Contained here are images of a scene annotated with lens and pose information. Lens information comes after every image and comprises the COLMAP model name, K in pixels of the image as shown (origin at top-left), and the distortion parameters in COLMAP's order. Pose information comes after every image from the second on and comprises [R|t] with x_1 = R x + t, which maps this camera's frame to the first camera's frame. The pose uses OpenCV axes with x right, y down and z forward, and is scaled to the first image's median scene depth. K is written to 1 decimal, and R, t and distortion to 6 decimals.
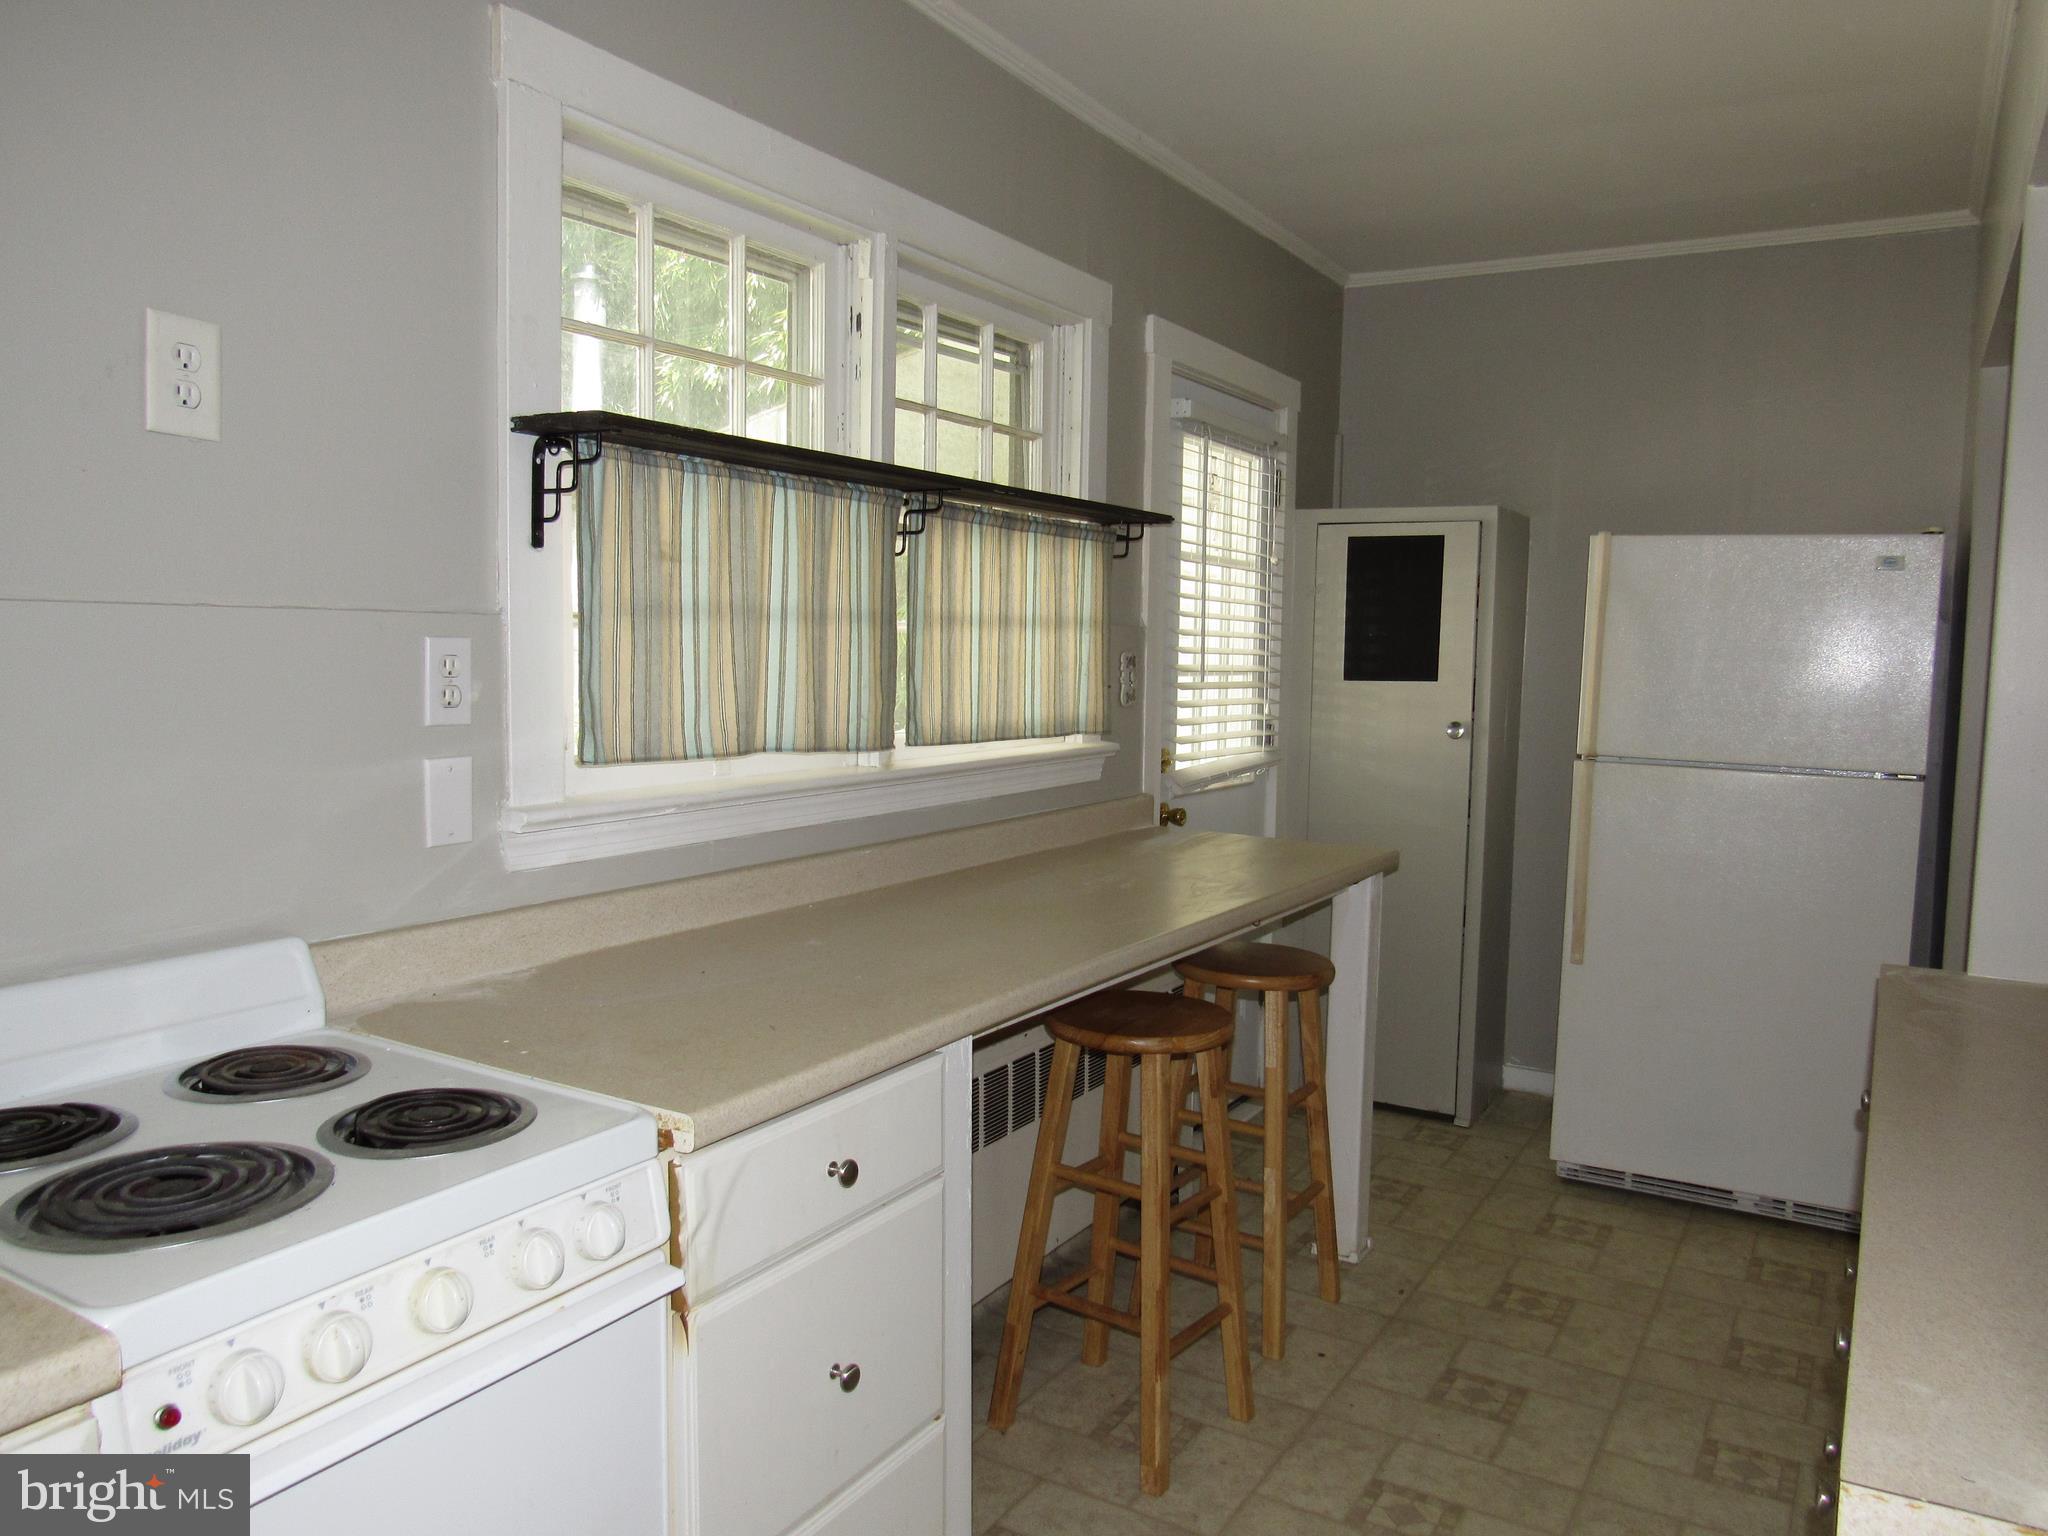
lens RADIAL K [[1474.3, 0, 1023.4], [0, 1474.3, 769.8], [0, 0, 1]] dist [-0.020752, 0.002300]
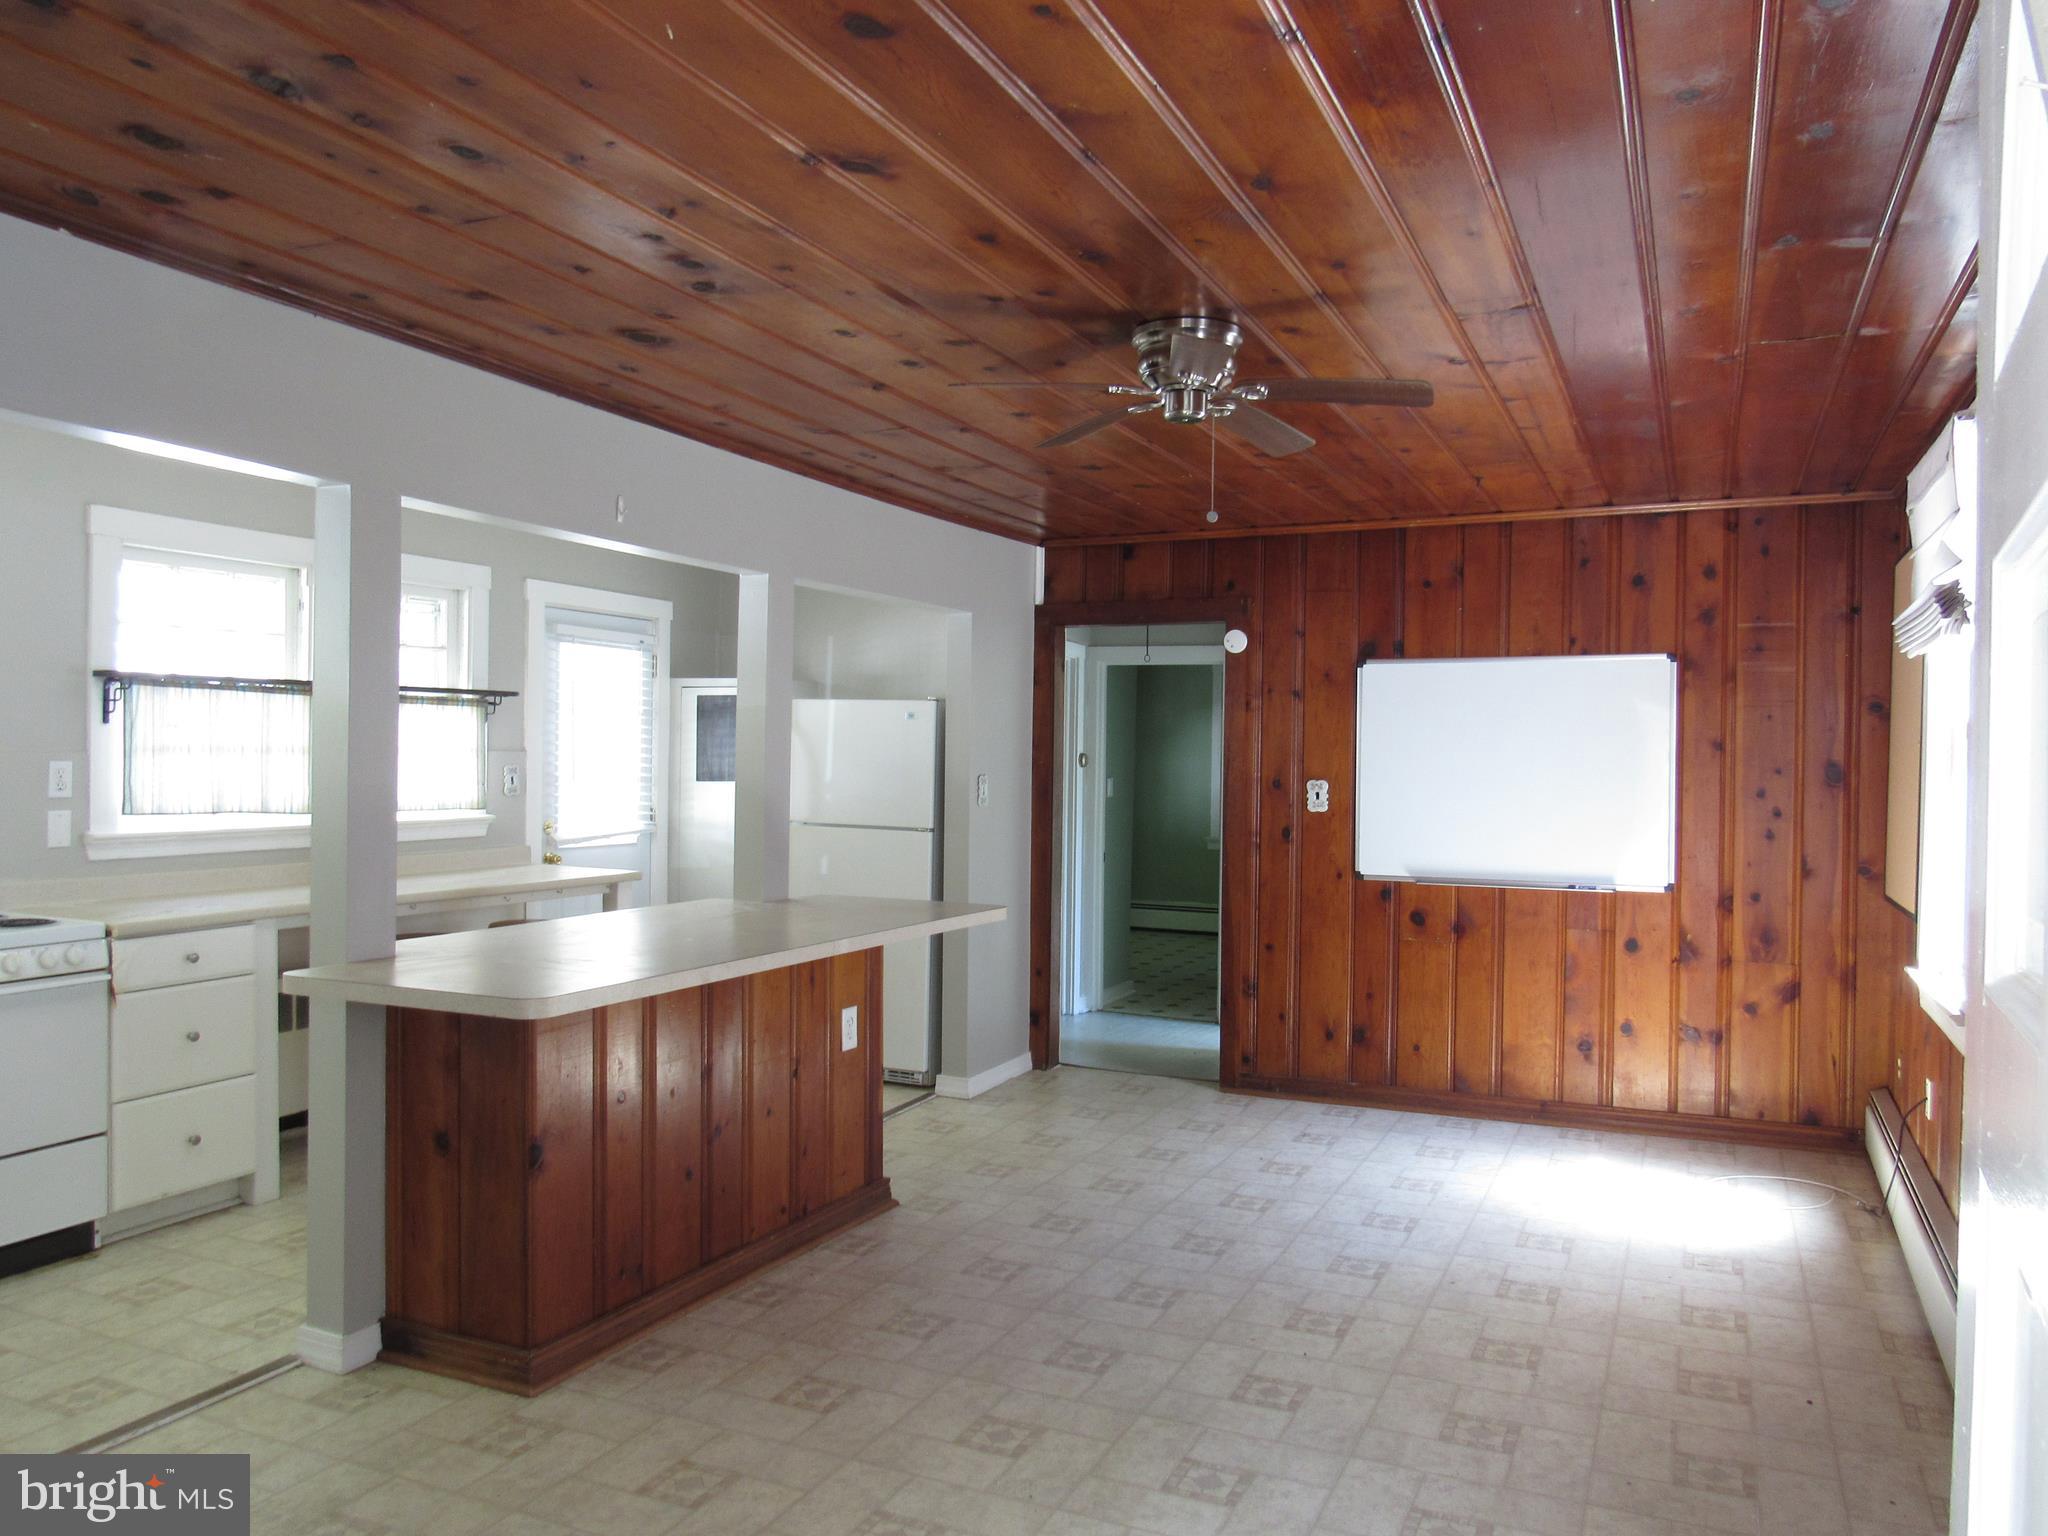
lens RADIAL K [[1474.3, 0, 1017.0], [0, 1474.3, 766.6], [0, 0, 1]] dist [-0.020752, 0.002300]
pose [[0.995136, -0.004472, 0.098407, 0.676190], [0.012104, 0.996951, -0.077089, 0.089011], [-0.097762, 0.077905, 0.992156, -1.112240]]
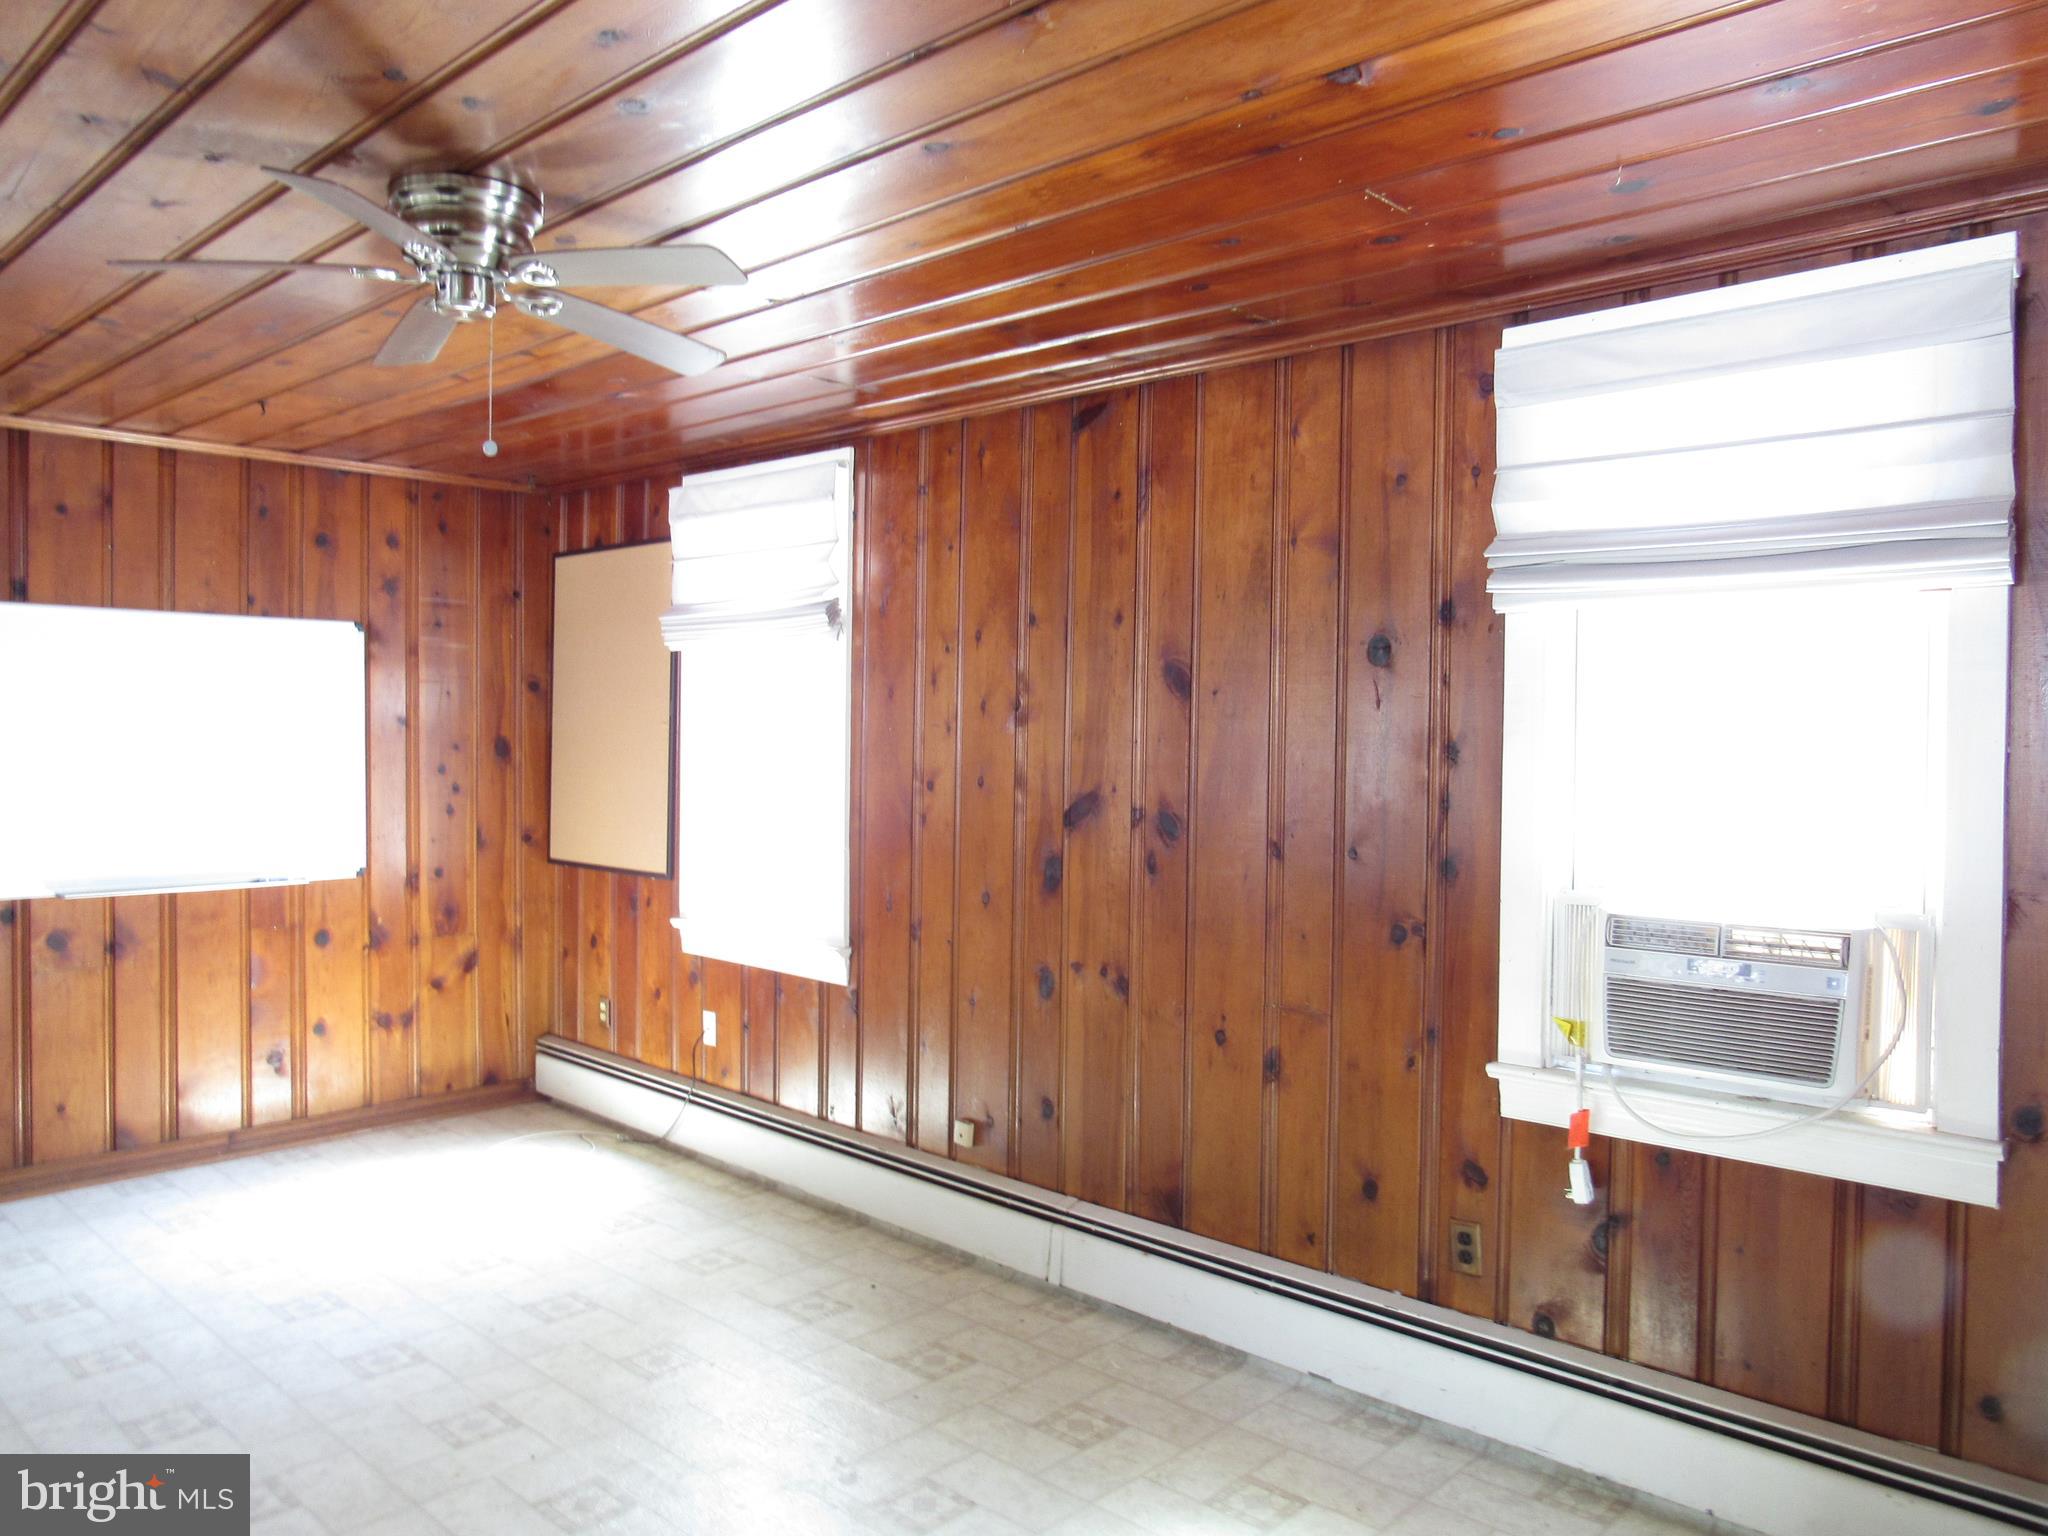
lens RADIAL K [[1474.3, 0, 1059.9], [0, 1474.3, 751.6], [0, 0, 1]] dist [-0.020752, 0.002300]
pose [[0.212655, -0.023998, 0.976833, 0.127702], [0.073945, 0.997227, 0.008402, 0.010231], [-0.974325, 0.070445, 0.213840, -0.514376]]
